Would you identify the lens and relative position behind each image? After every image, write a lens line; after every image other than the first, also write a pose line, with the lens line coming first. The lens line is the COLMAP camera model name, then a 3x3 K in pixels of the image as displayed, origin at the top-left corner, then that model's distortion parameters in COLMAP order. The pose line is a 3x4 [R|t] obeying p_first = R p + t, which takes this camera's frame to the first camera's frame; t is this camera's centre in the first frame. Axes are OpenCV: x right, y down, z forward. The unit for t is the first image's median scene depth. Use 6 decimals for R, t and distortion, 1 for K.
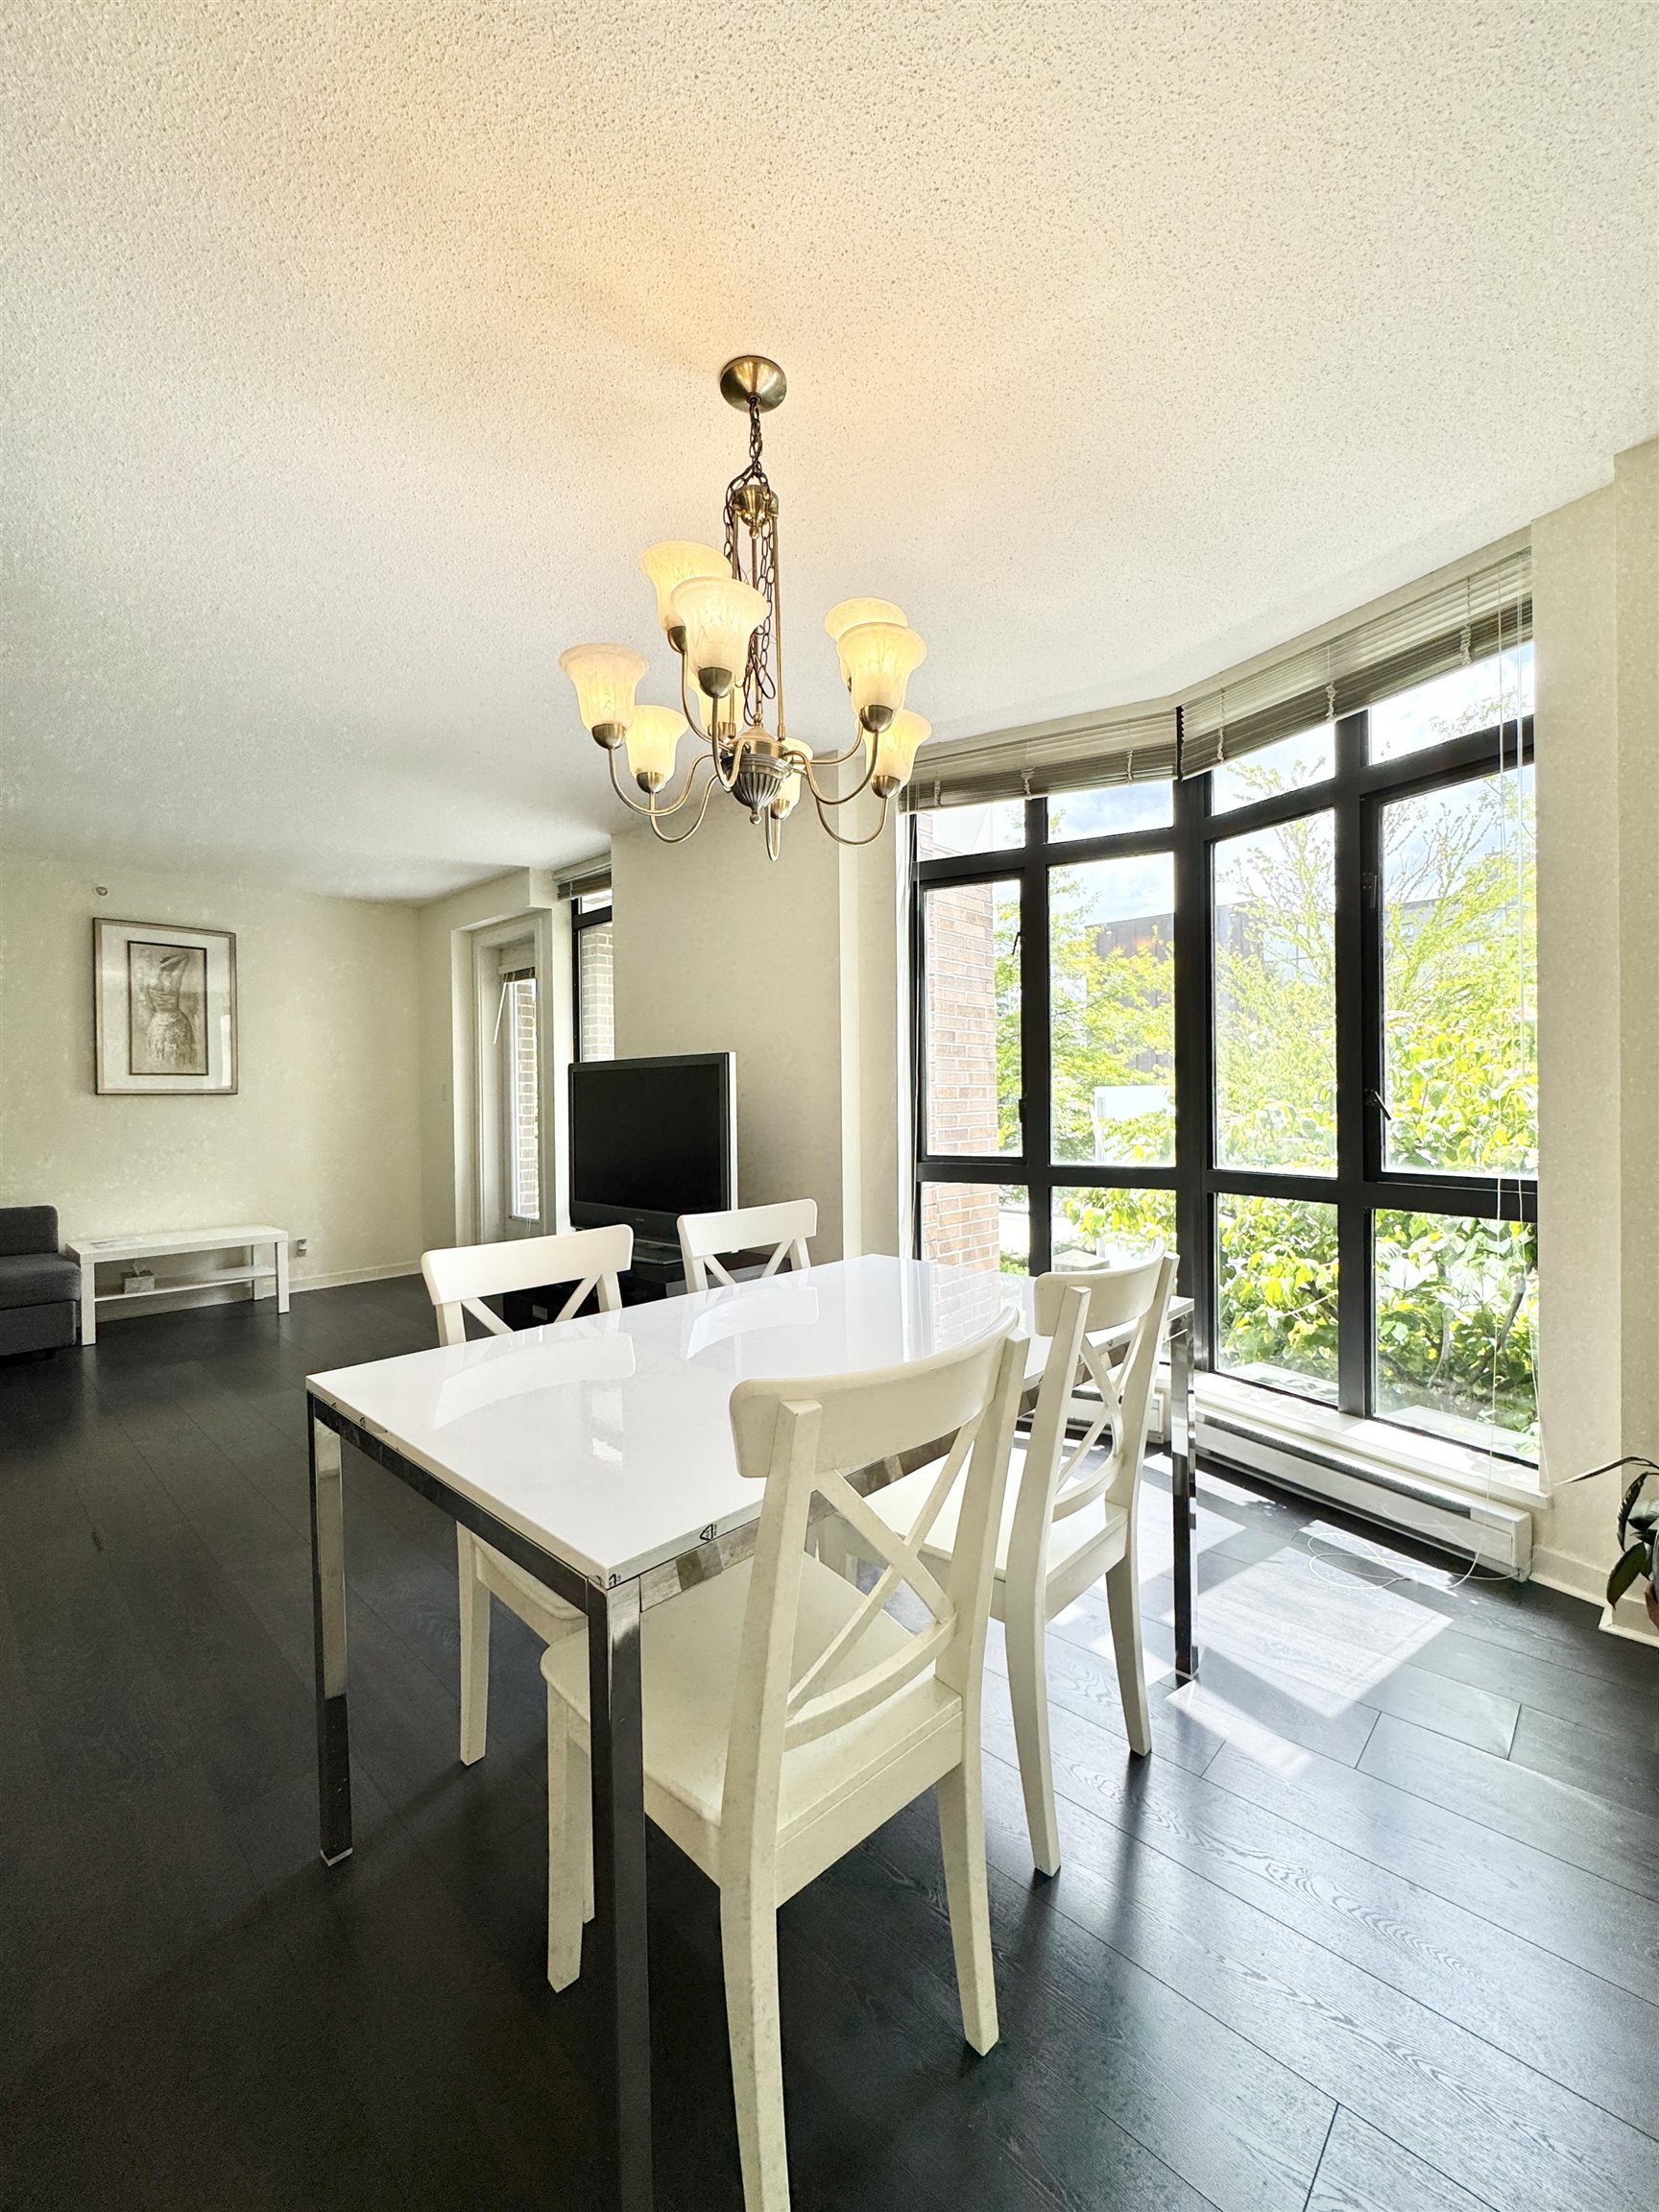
lens RADIAL K [[877.2, 0, 829.5], [0, 877.2, 1106.0], [0, 0, 1]] dist [0.000277, 0.000030]
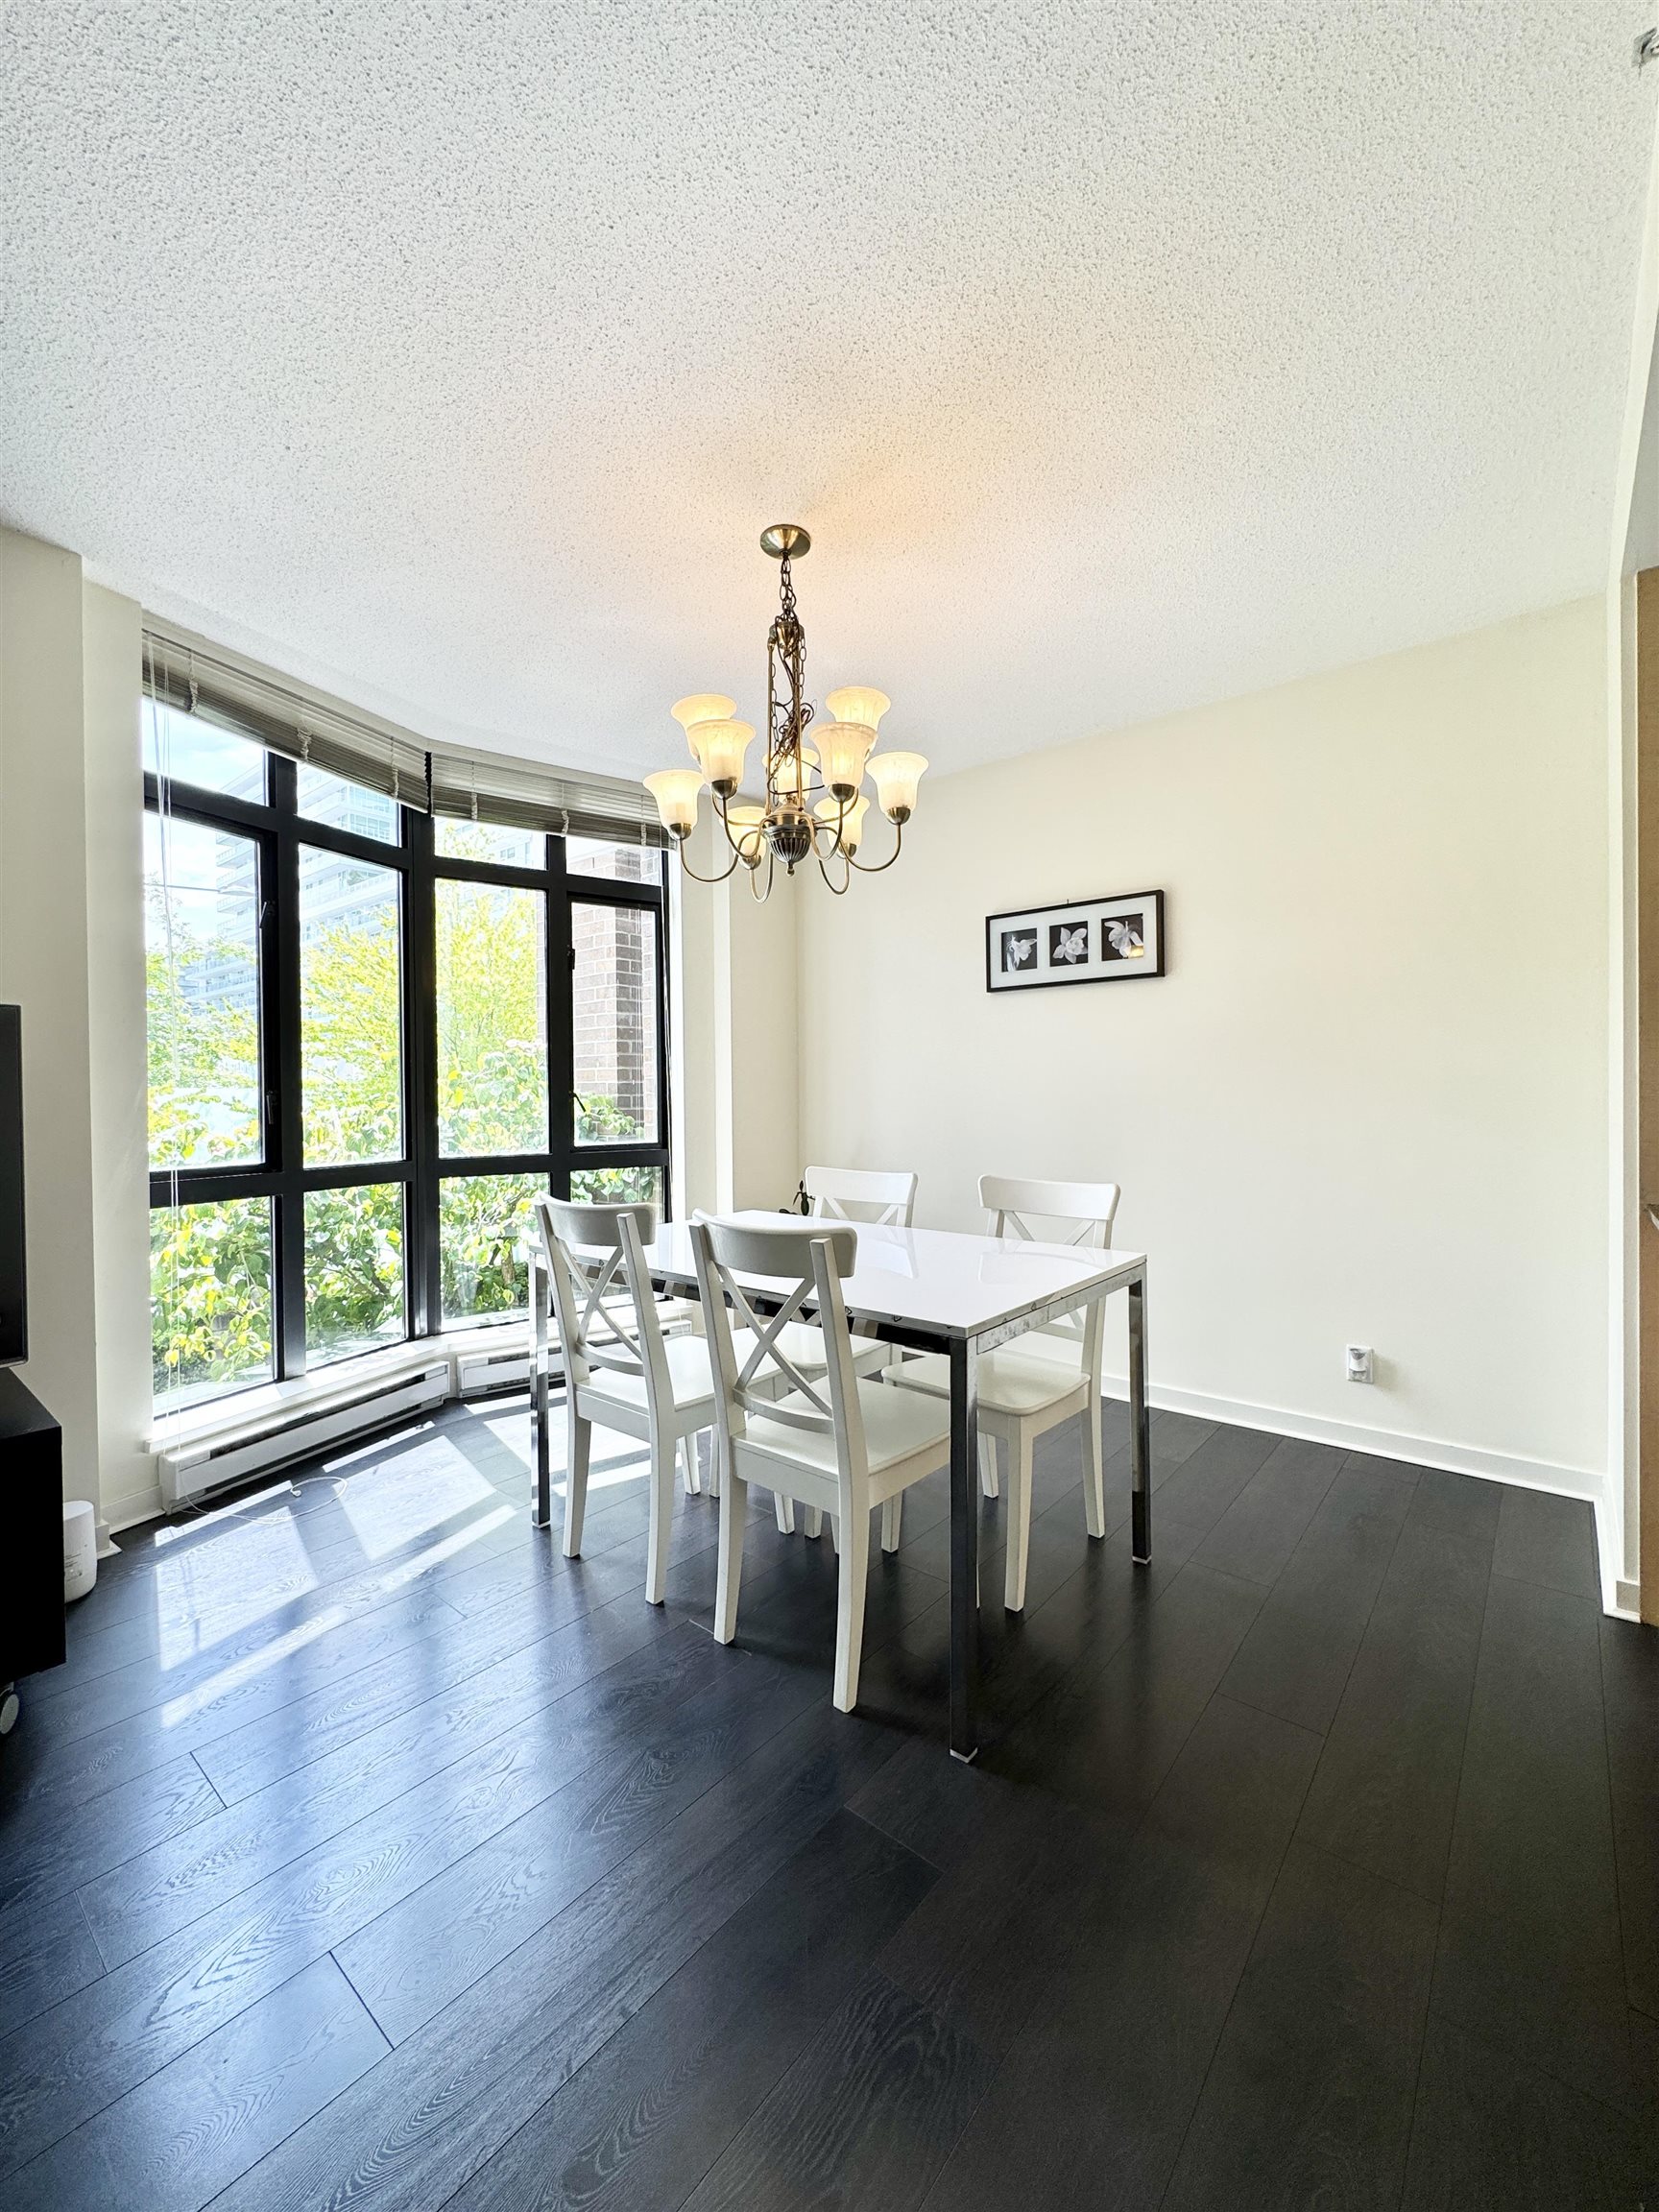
lens RADIAL K [[877.2, 0, 829.5], [0, 877.2, 1106.0], [0, 0, 1]] dist [0.000277, 0.000030]
pose [[-0.070427, 0.010250, 0.997464, -0.736916], [0.017013, 0.999814, -0.009073, 0.021518], [-0.997372, 0.016331, -0.070588, 0.547756]]
